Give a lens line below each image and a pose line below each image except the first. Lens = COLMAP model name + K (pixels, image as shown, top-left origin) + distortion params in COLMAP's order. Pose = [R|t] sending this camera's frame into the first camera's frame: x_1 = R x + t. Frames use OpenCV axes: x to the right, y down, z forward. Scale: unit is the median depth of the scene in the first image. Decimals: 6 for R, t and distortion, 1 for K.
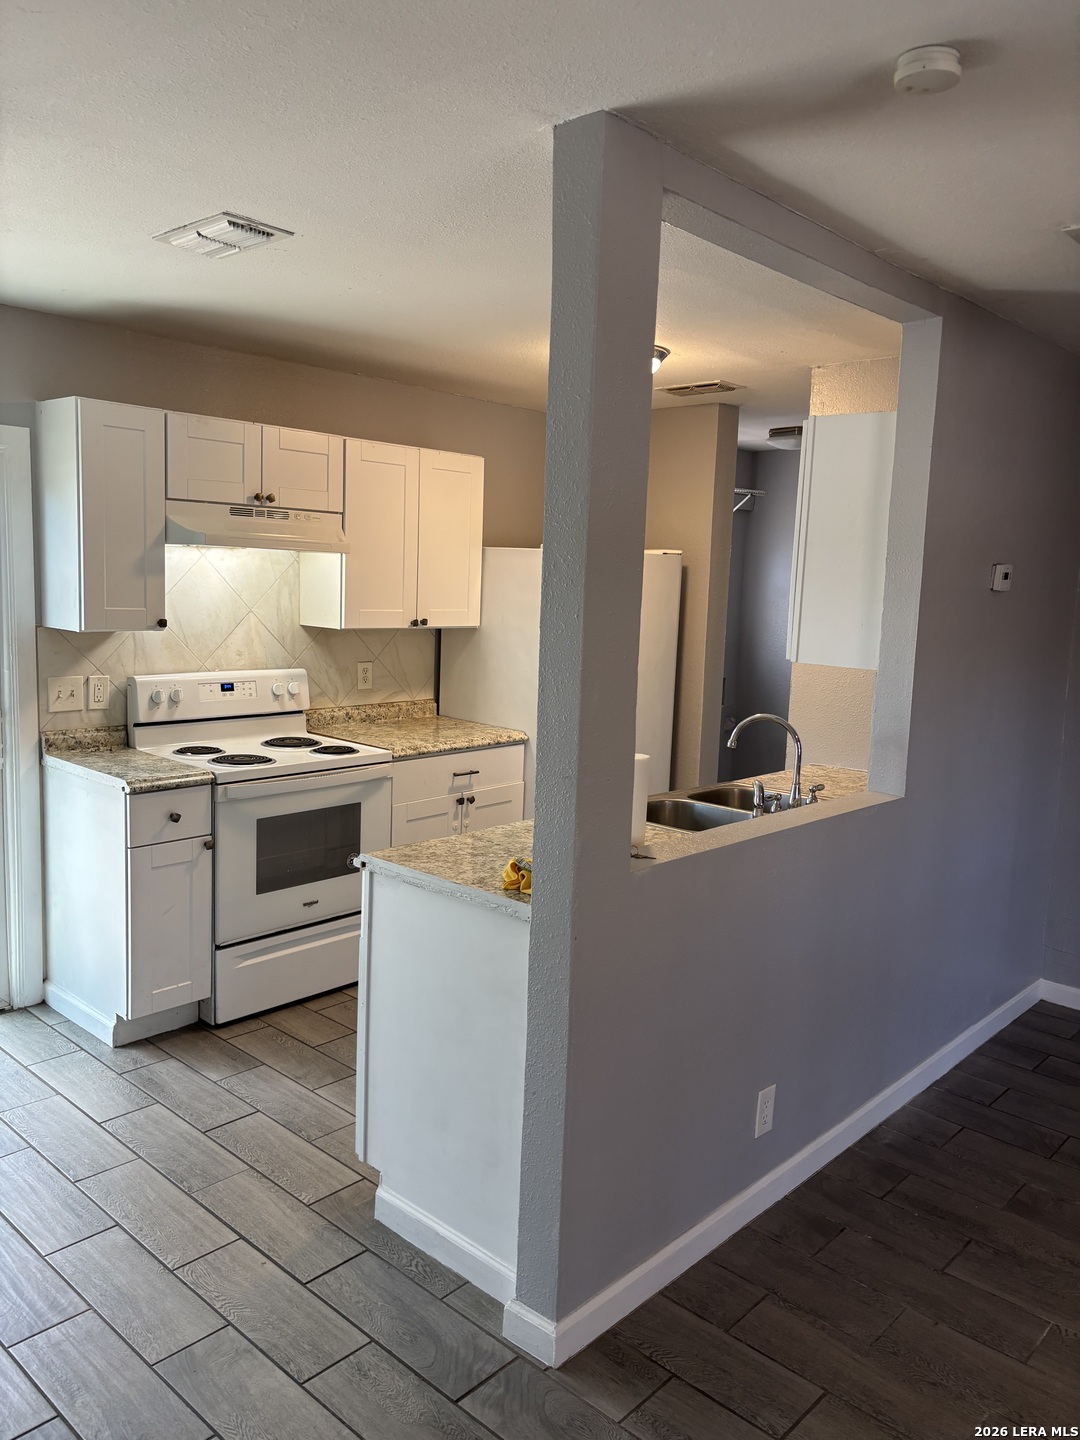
lens RADIAL K [[1093.4, 0, 551.6], [0, 1093.4, 709.2], [0, 0, 1]] dist [0.040327, -0.055318]
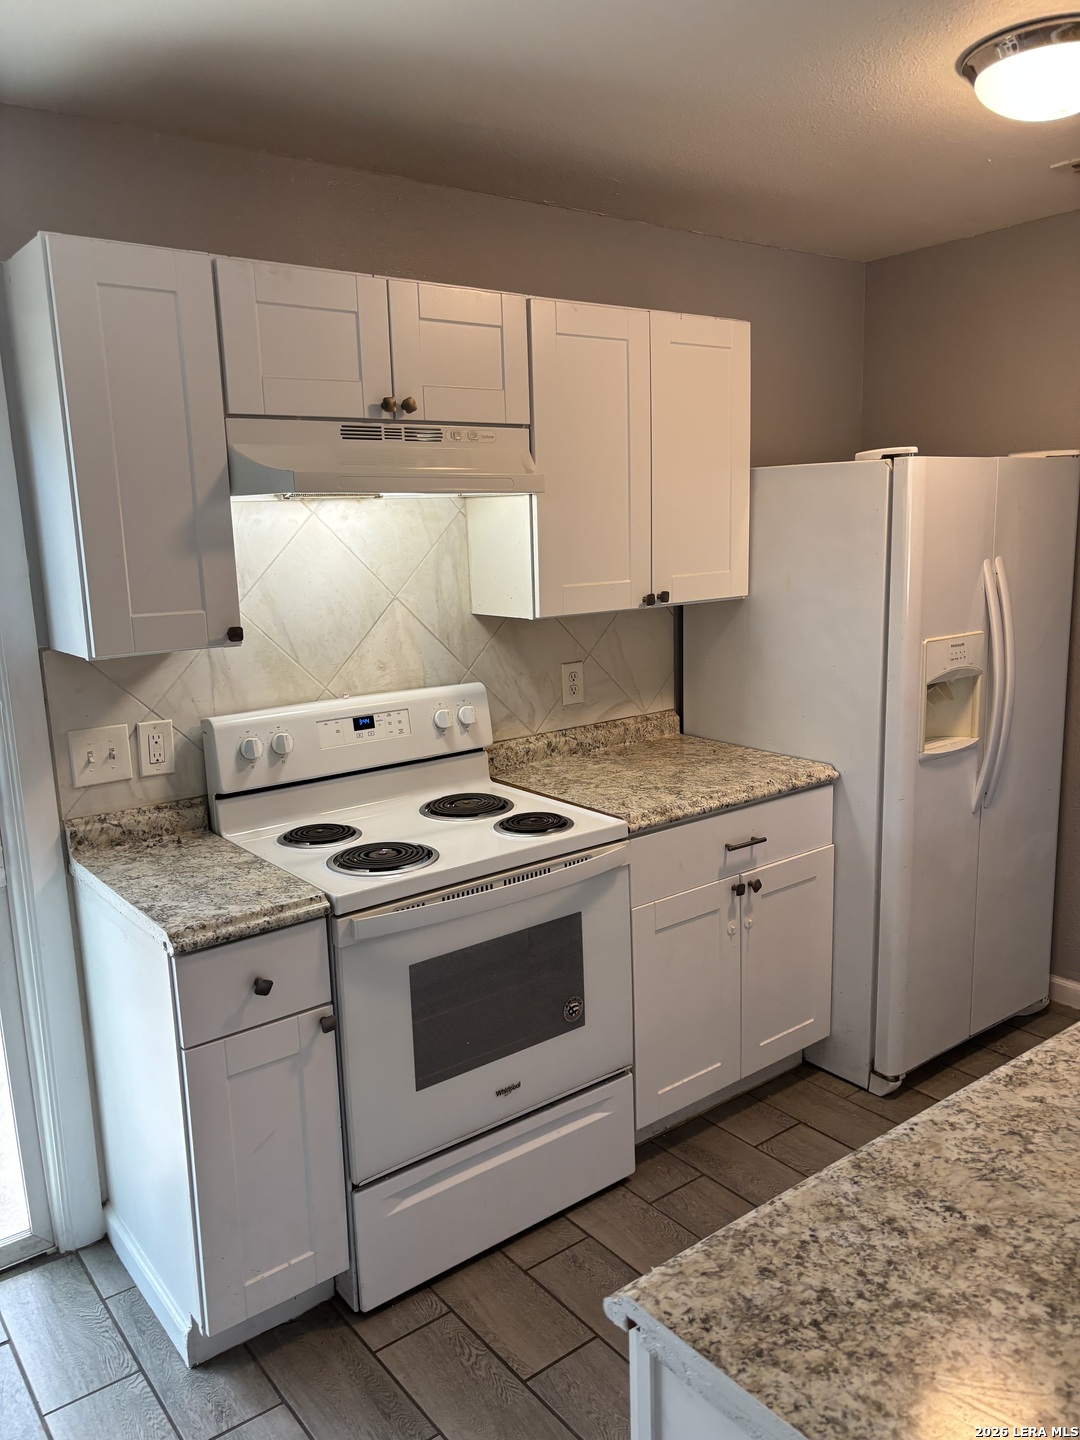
lens RADIAL K [[1093.4, 0, 543.4], [0, 1093.4, 734.2], [0, 0, 1]] dist [0.040327, -0.055318]
pose [[0.982606, -0.032181, -0.182894, -0.085082], [0.044550, 0.996960, 0.063928, -0.052403], [0.180280, -0.070964, 0.981052, 0.432030]]
